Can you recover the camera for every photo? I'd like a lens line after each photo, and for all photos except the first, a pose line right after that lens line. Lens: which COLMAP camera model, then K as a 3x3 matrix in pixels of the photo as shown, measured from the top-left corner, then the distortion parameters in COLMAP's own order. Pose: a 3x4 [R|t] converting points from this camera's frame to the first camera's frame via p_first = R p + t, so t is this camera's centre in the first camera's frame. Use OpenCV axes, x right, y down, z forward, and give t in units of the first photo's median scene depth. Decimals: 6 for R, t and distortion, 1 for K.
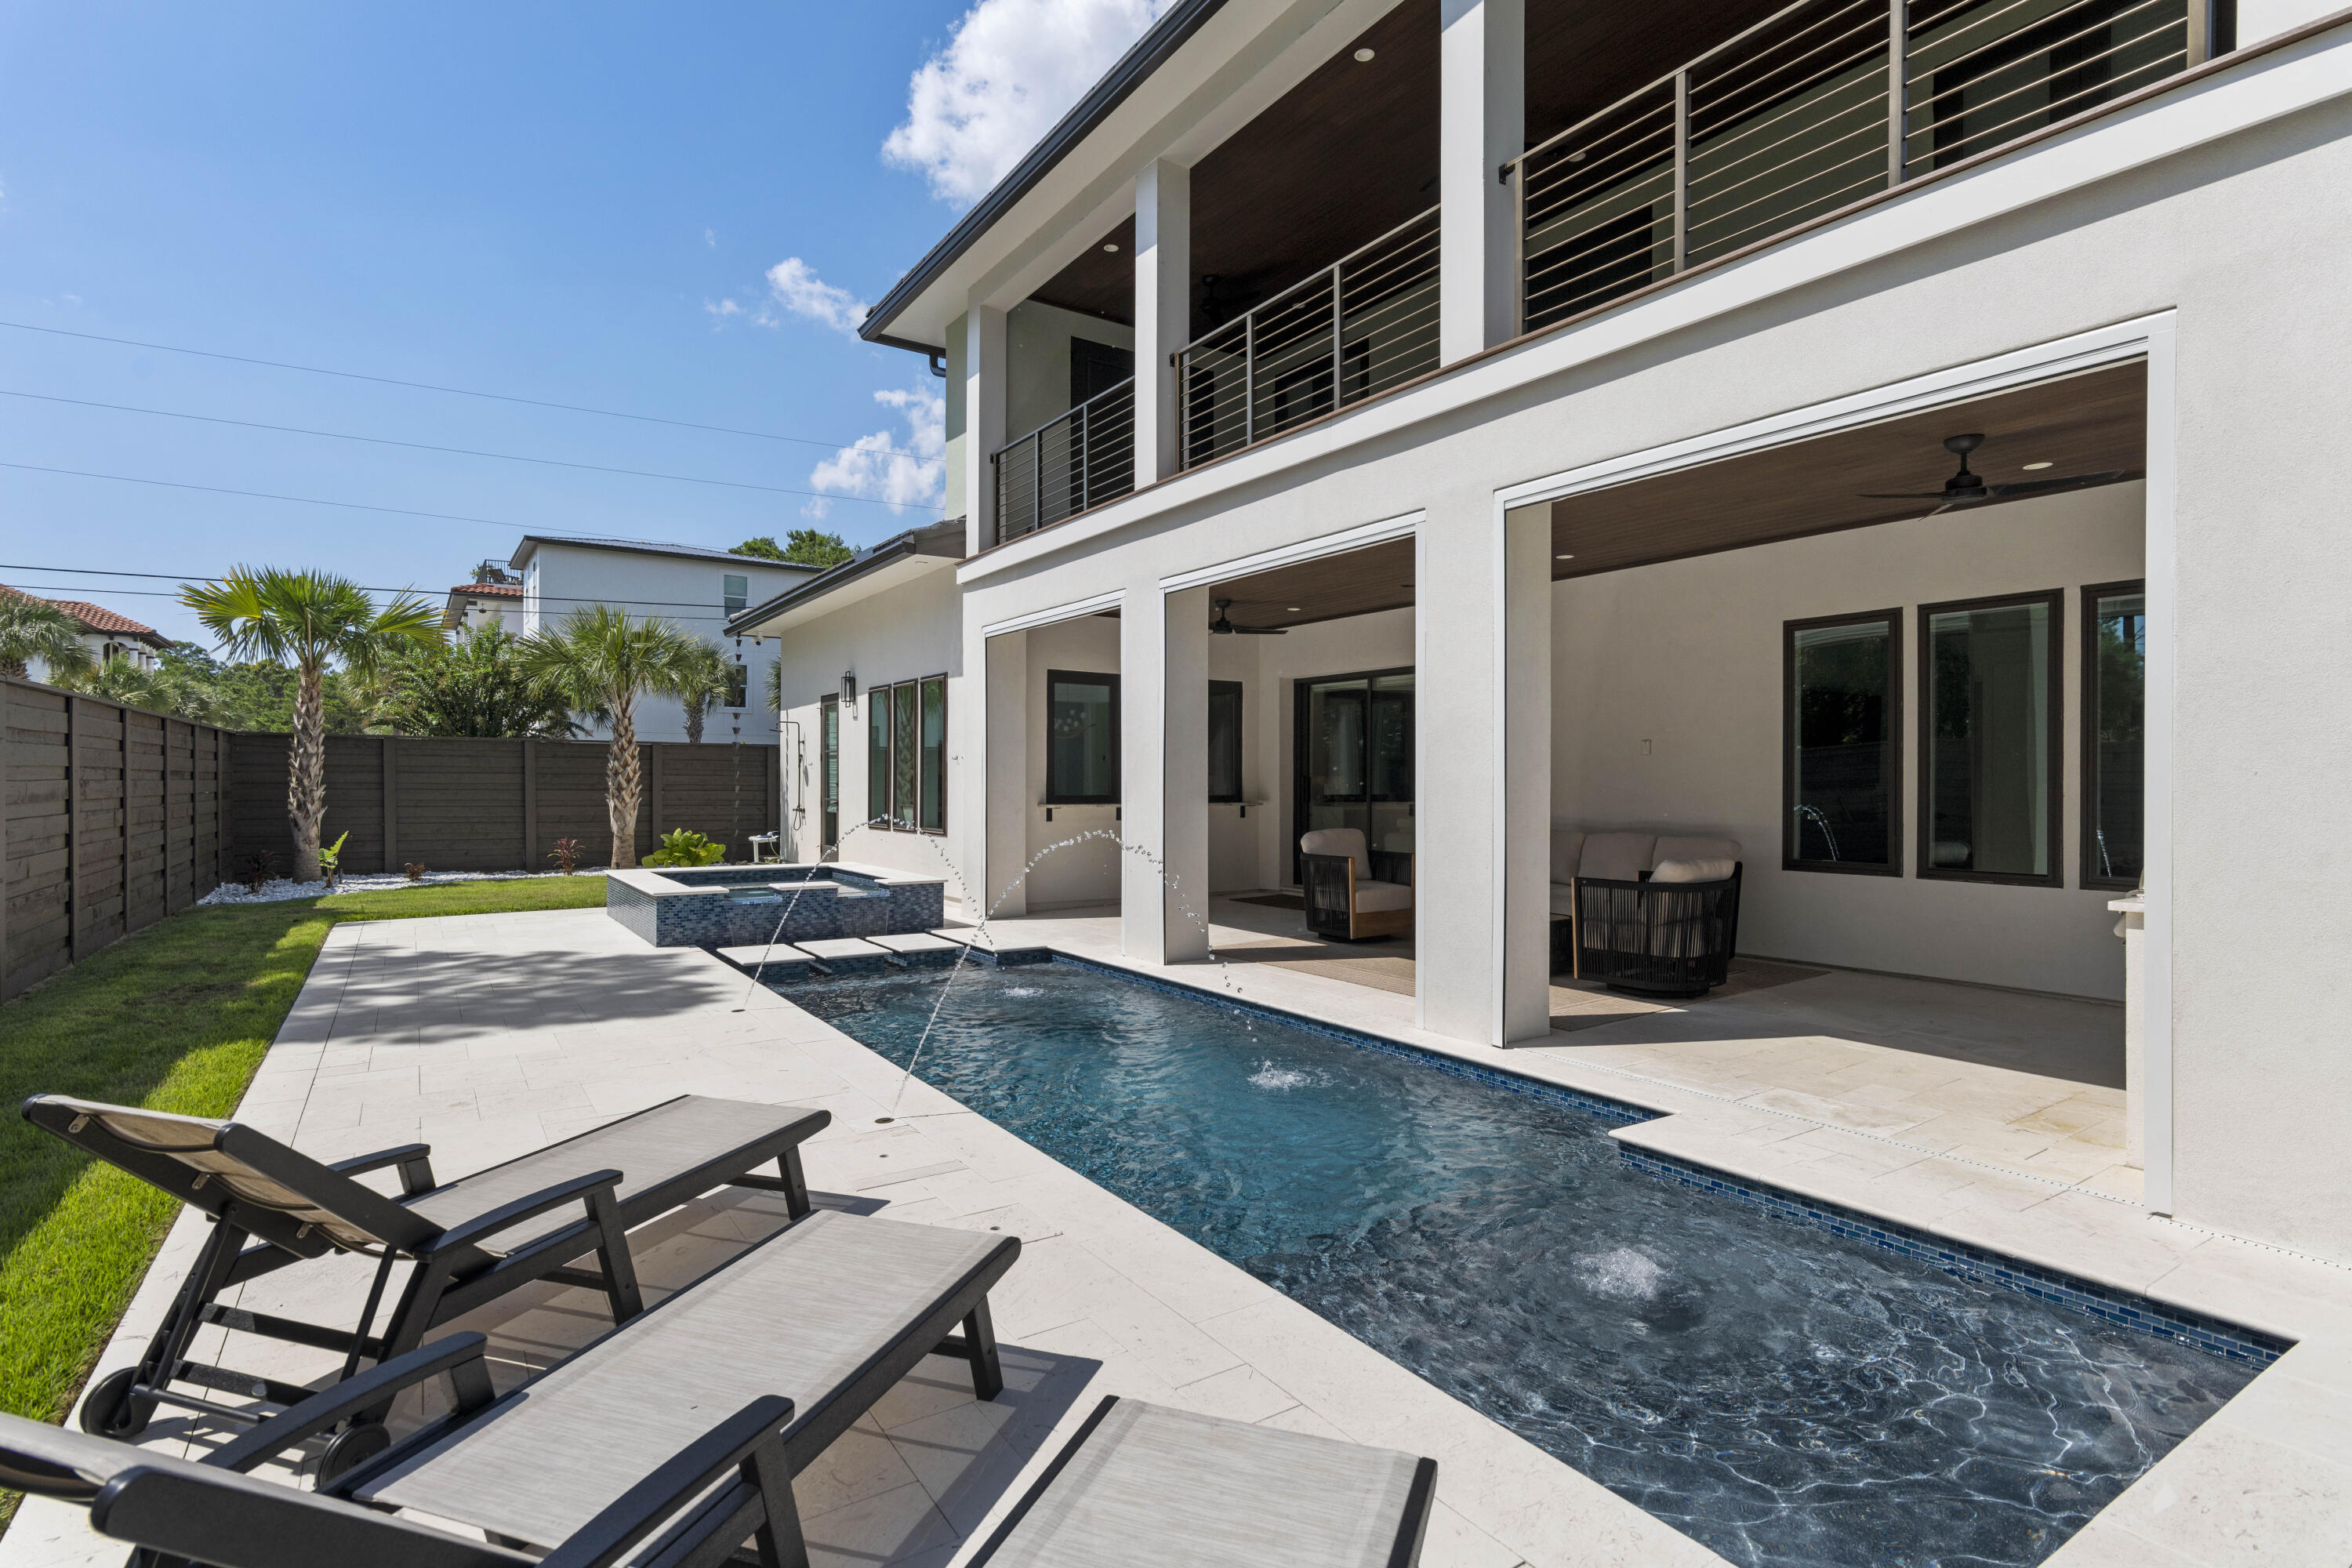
lens RADIAL K [[1158.3, 0, 1162.8], [0, 1158.3, 781.3], [0, 0, 1]] dist [0.002551, 0.001000]
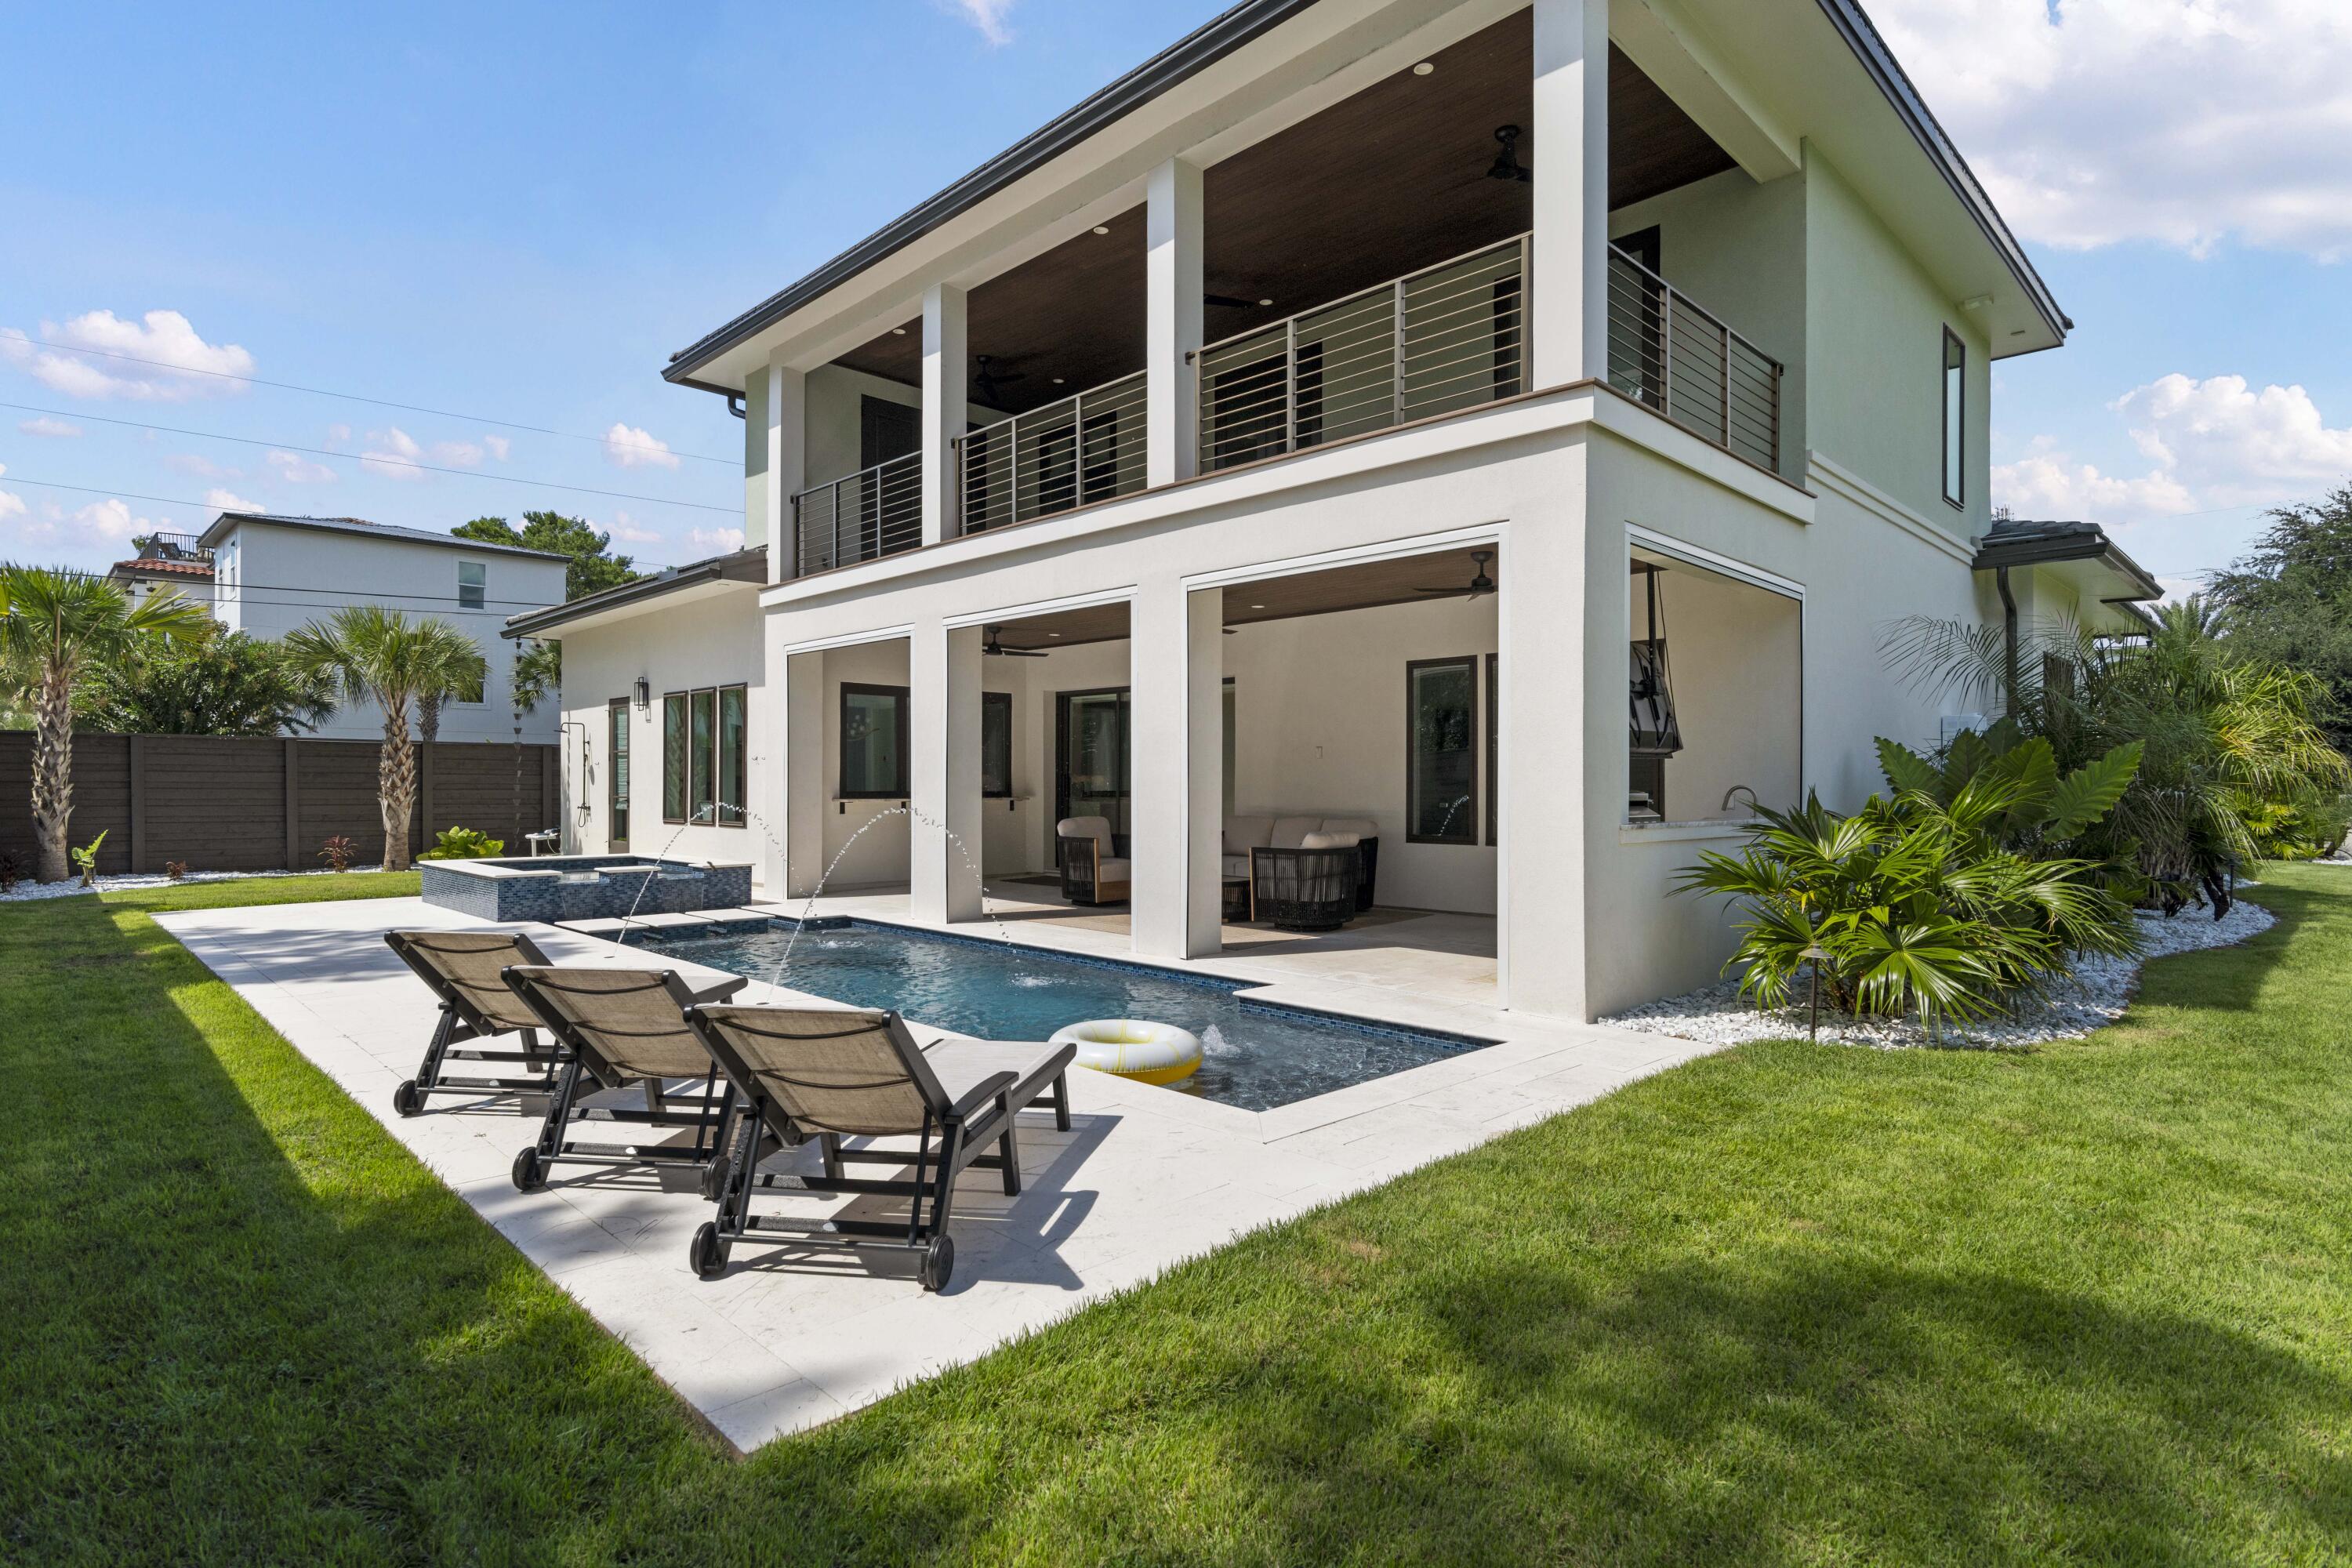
lens RADIAL K [[1182.8, 0, 1177.9], [0, 1182.8, 777.3], [0, 0, 1]] dist [0.000291, 0.000030]
pose [[0.979236, -0.000332, 0.202724, -0.009320], [0.001080, 0.999993, -0.003577, 0.002734], [-0.202721, 0.003722, 0.979229, -0.219503]]
